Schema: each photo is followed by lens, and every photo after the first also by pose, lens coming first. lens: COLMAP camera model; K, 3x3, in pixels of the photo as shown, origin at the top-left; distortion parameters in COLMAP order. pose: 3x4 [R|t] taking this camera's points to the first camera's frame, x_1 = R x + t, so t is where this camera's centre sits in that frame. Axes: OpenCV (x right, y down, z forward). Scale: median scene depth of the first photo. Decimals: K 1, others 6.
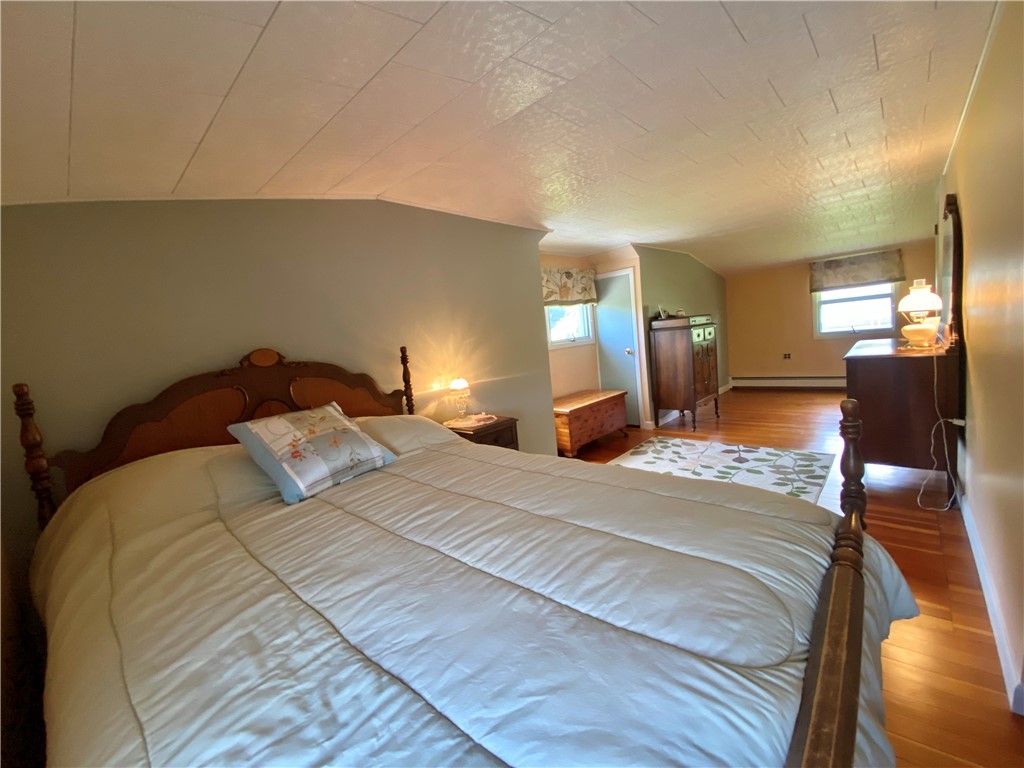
lens RADIAL K [[413.6, 0, 509.7], [0, 413.6, 384.2], [0, 0, 1]] dist [0.028835, -0.025428]
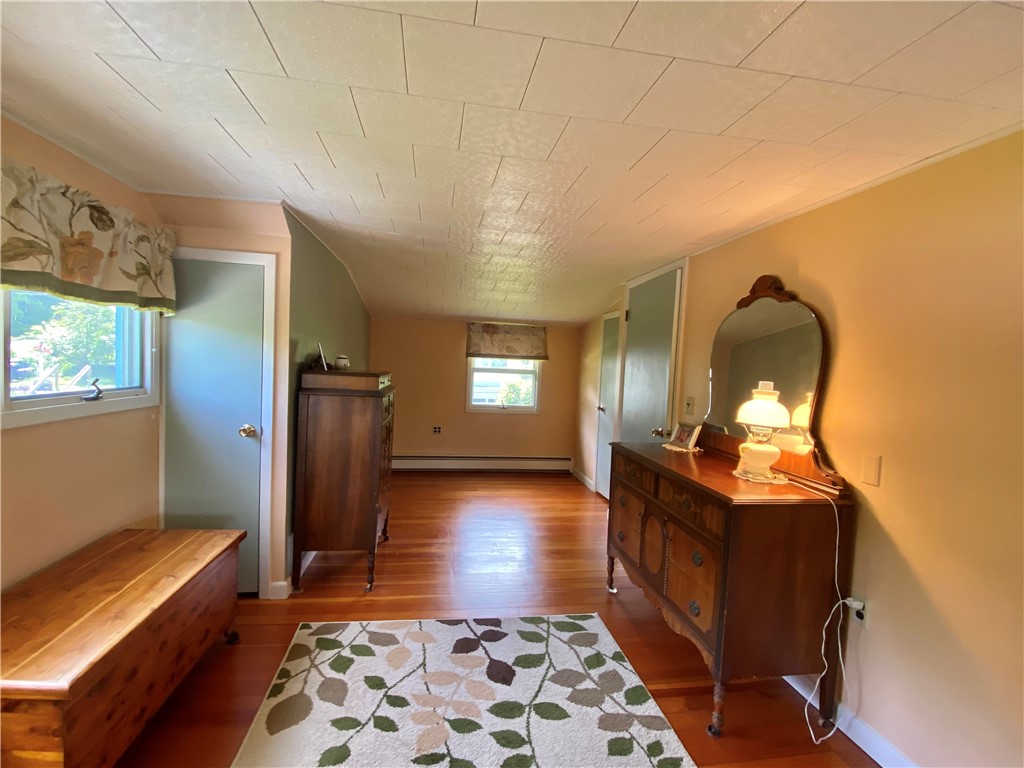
lens RADIAL K [[473.5, 0, 512.0], [0, 473.5, 384.0], [0, 0, 1]] dist [-0.004885, -0.001304]
pose [[0.605230, 0.102640, 0.789406, 0.051183], [-0.022233, 0.993445, -0.112124, -0.083514], [-0.795740, 0.050310, 0.603545, 0.484253]]
